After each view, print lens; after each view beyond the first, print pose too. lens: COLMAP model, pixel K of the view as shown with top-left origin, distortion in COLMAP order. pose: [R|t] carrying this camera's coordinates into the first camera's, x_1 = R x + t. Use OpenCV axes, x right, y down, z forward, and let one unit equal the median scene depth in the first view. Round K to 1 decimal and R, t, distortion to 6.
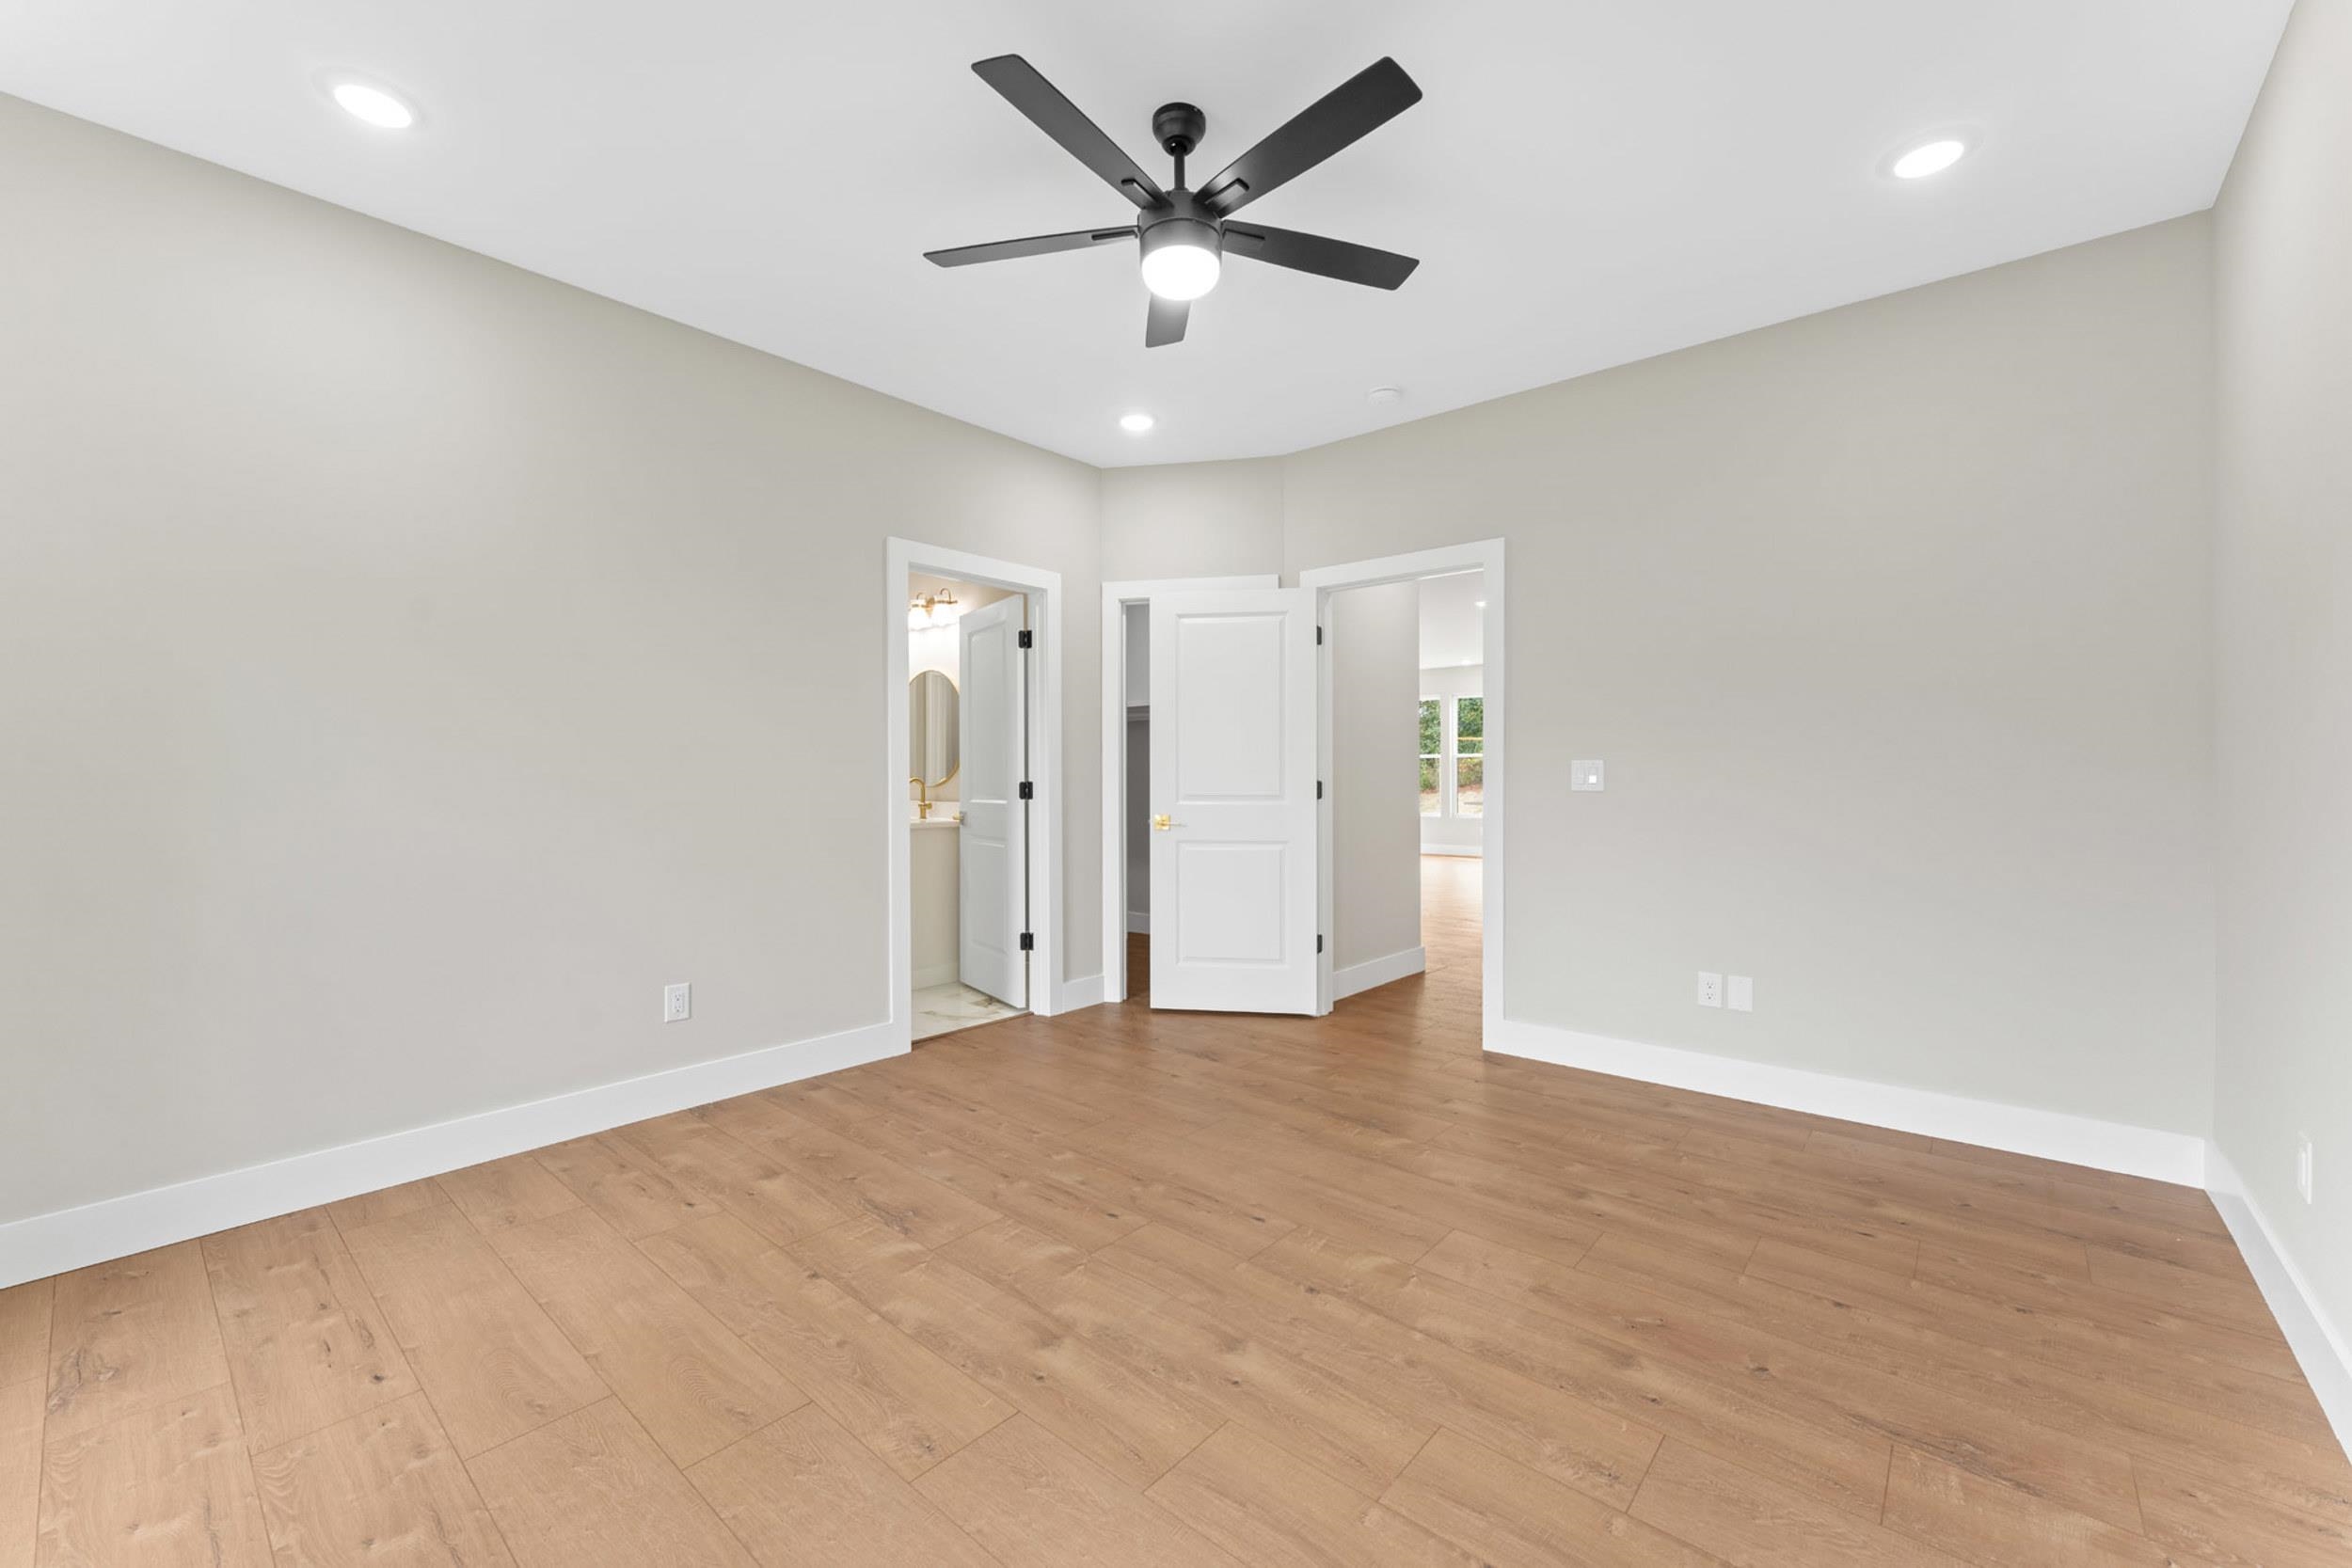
lens RADIAL K [[948.8, 0, 1171.1], [0, 948.8, 763.2], [0, 0, 1]] dist [-0.002272, -0.000252]
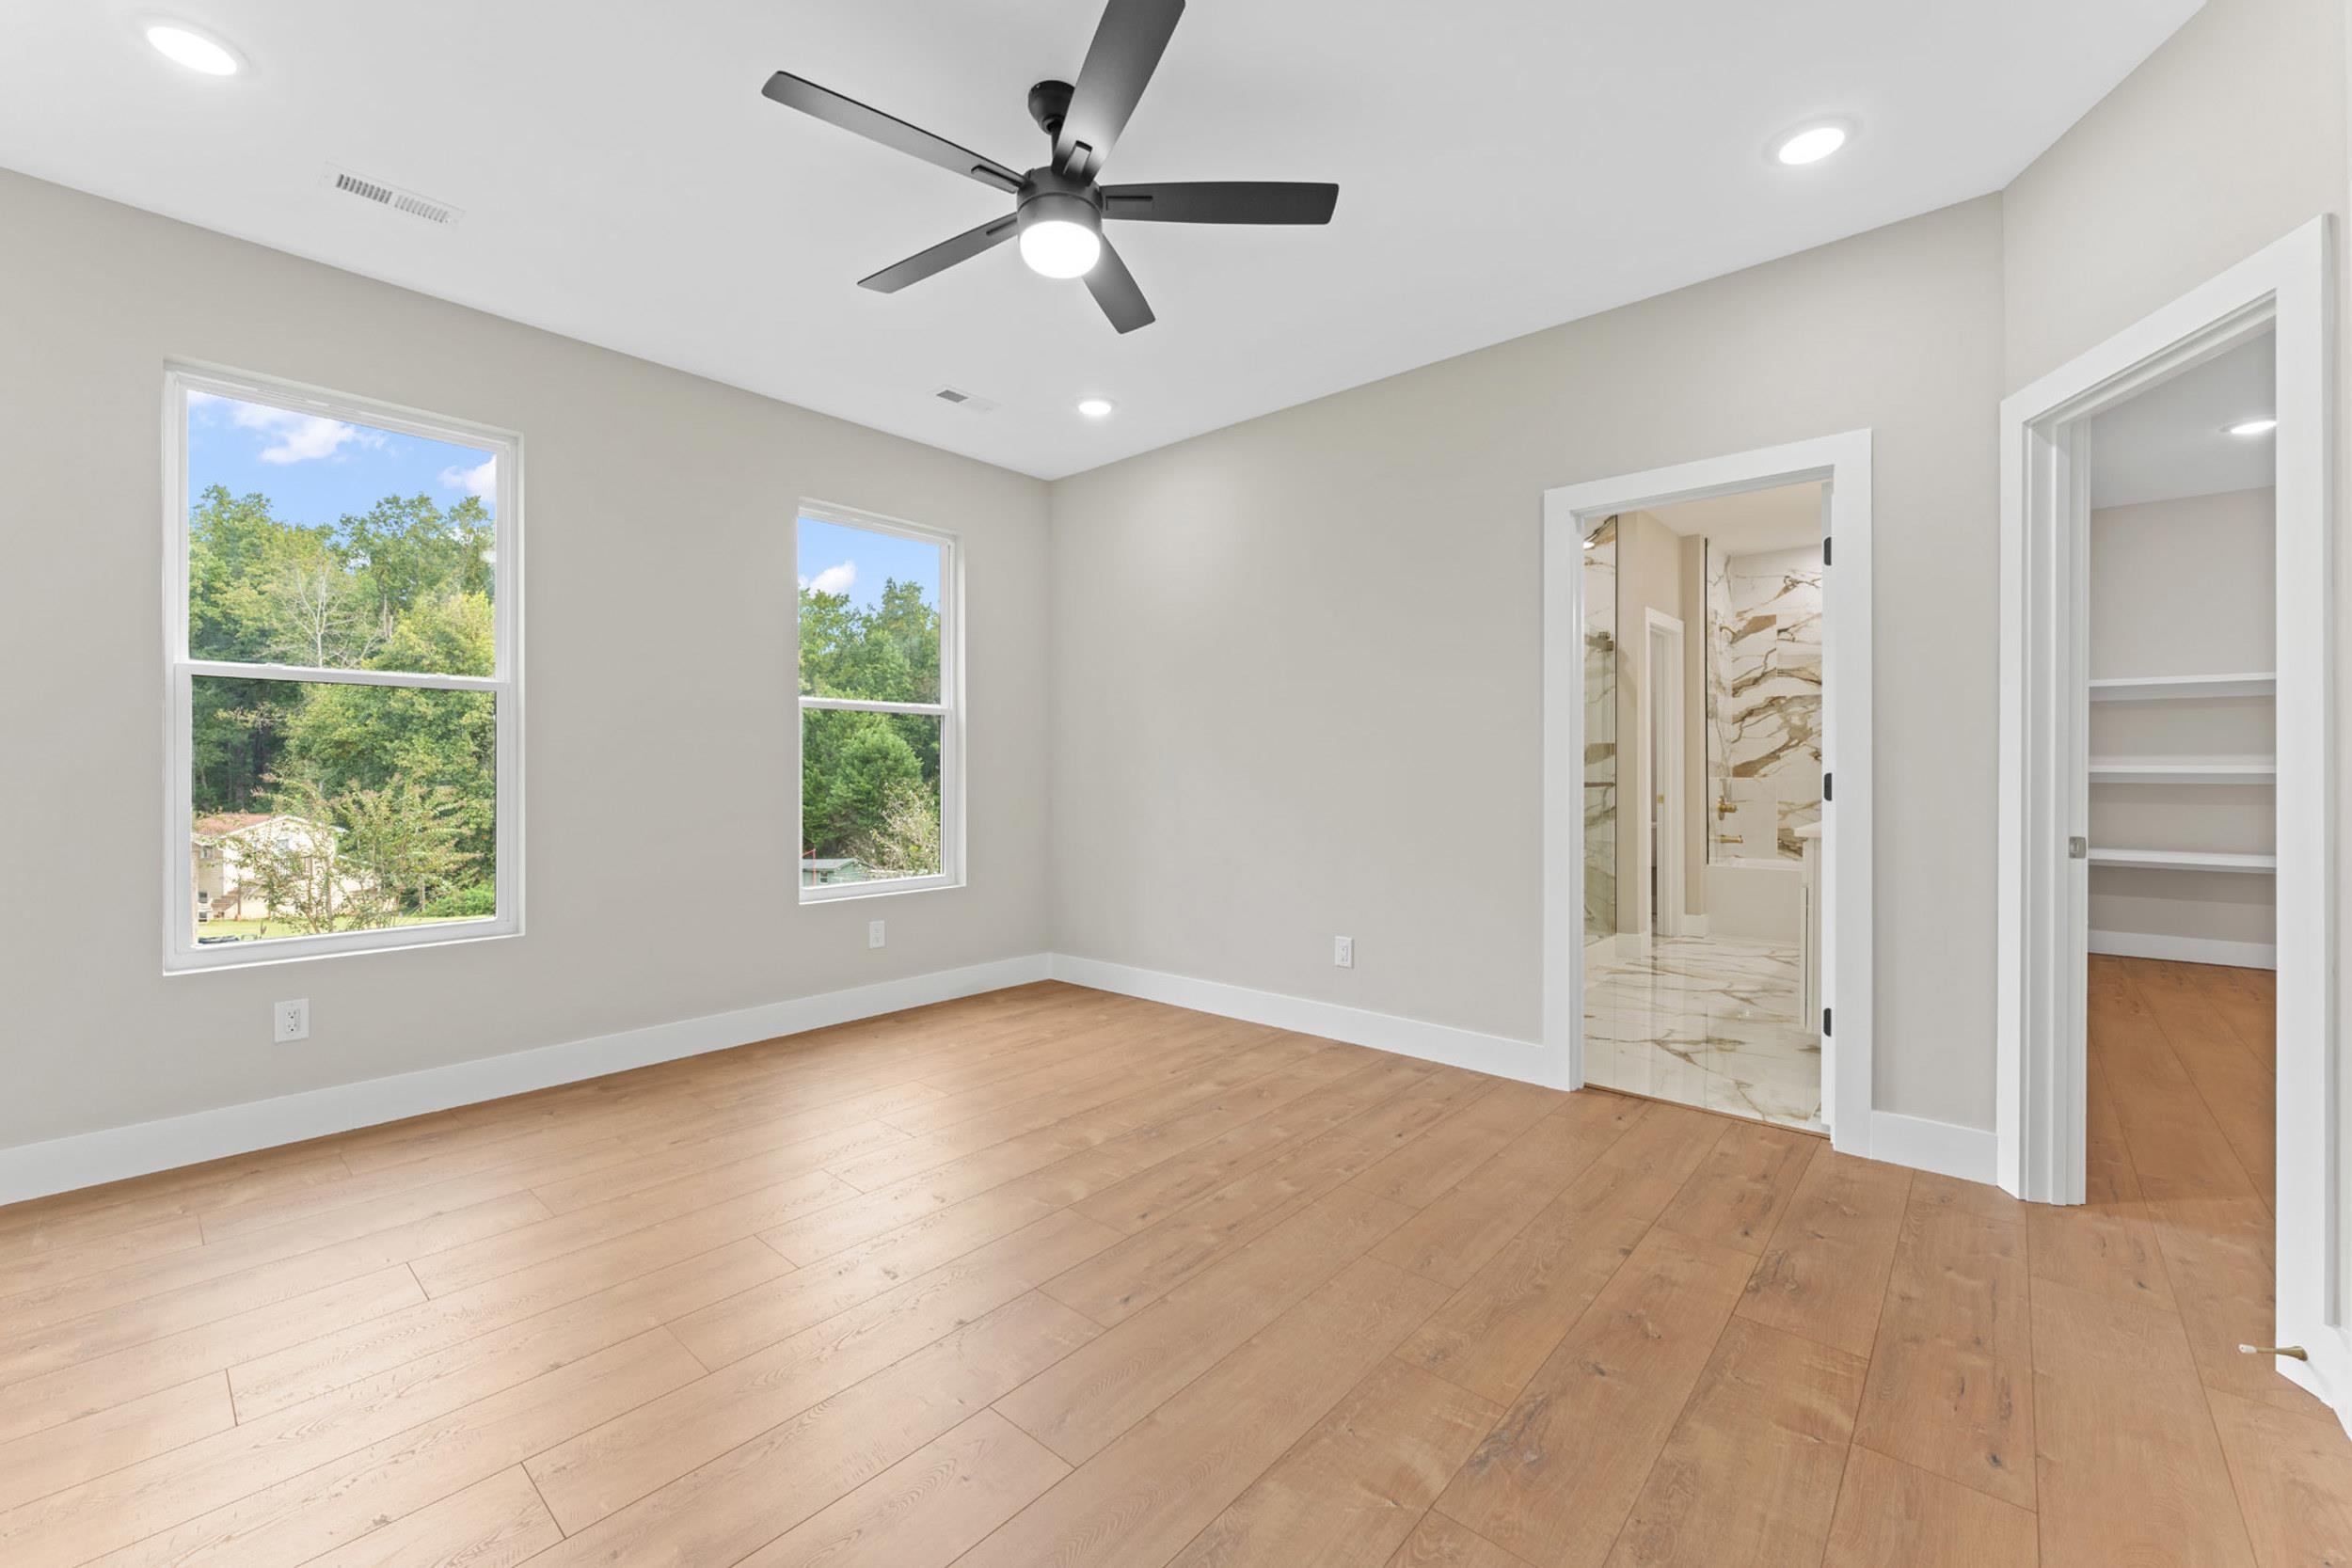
lens RADIAL K [[948.8, 0, 1171.1], [0, 948.8, 763.2], [0, 0, 1]] dist [-0.002272, -0.000252]
pose [[-0.013096, -0.001996, -0.999912, 0.964513], [0.011707, 0.999929, -0.002150, 0.015726], [0.999846, -0.011734, -0.013072, 1.106867]]
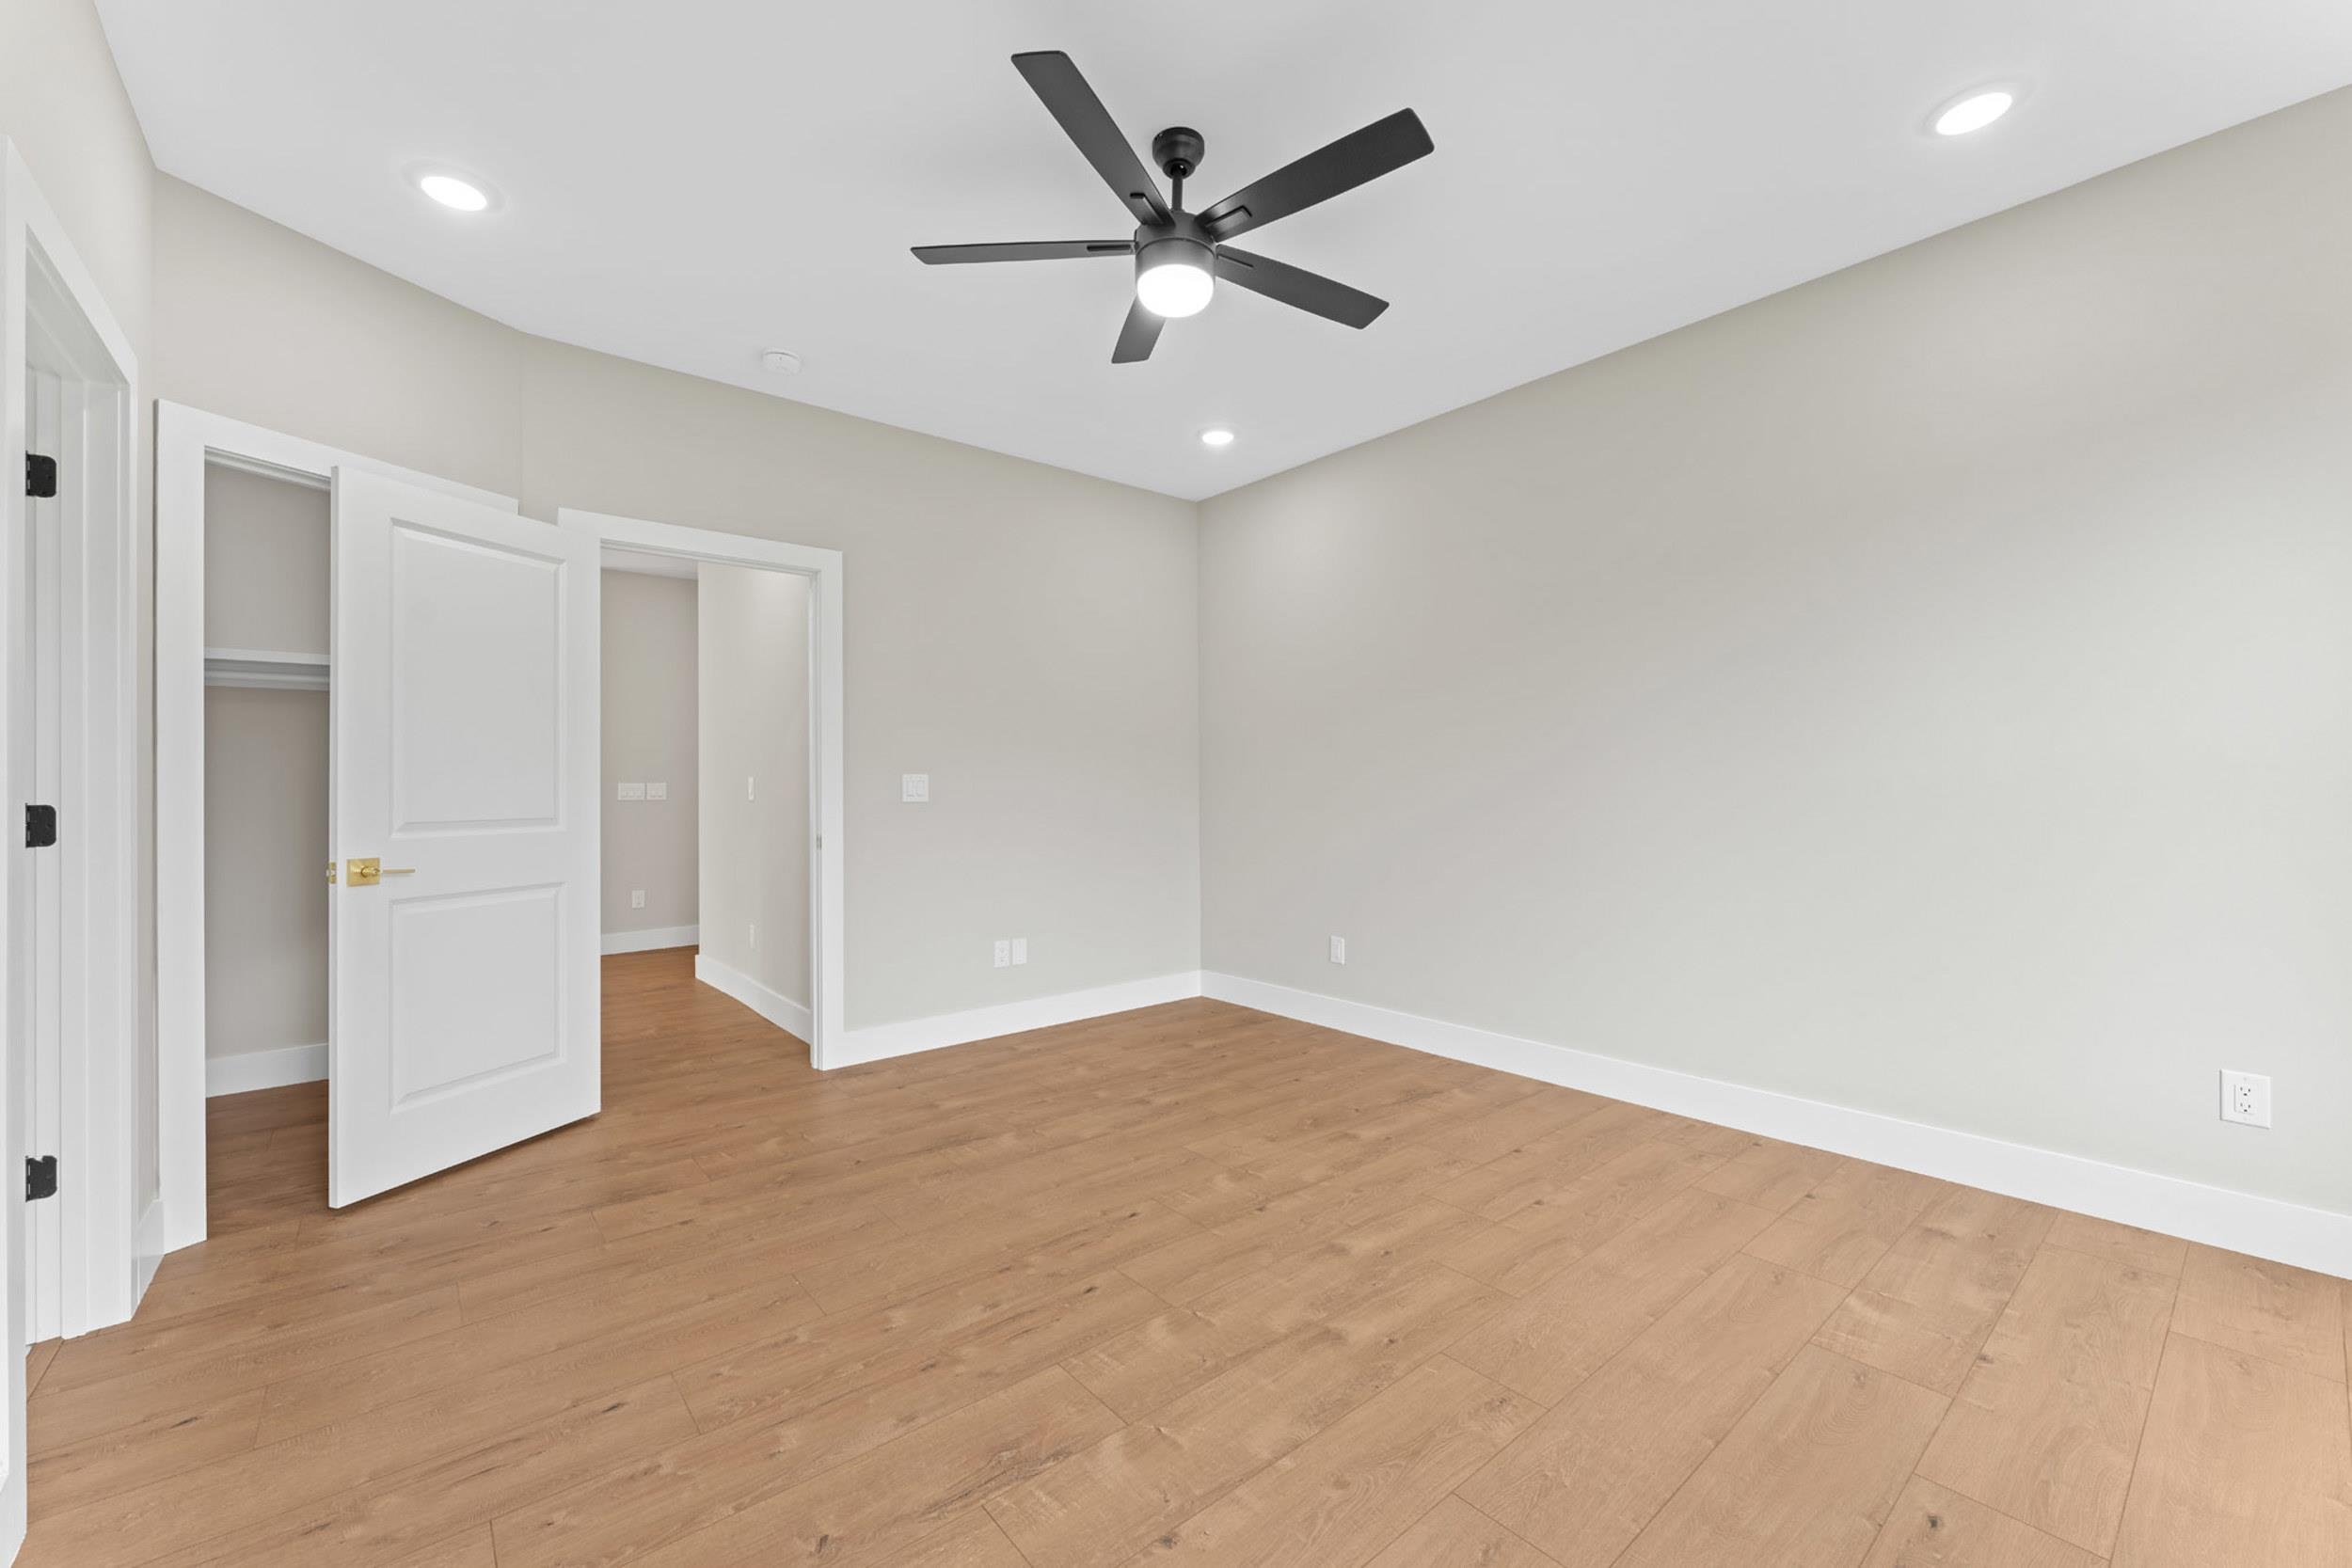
lens RADIAL K [[934.7, 0, 1176.0], [0, 934.7, 784.0], [0, 0, 1]] dist [-0.001359, 0.000112]
pose [[0.158585, 0.001868, 0.987344, -0.952556], [-0.006619, 0.999978, -0.000828, 0.011161], [-0.987323, -0.006404, 0.158594, 0.833412]]
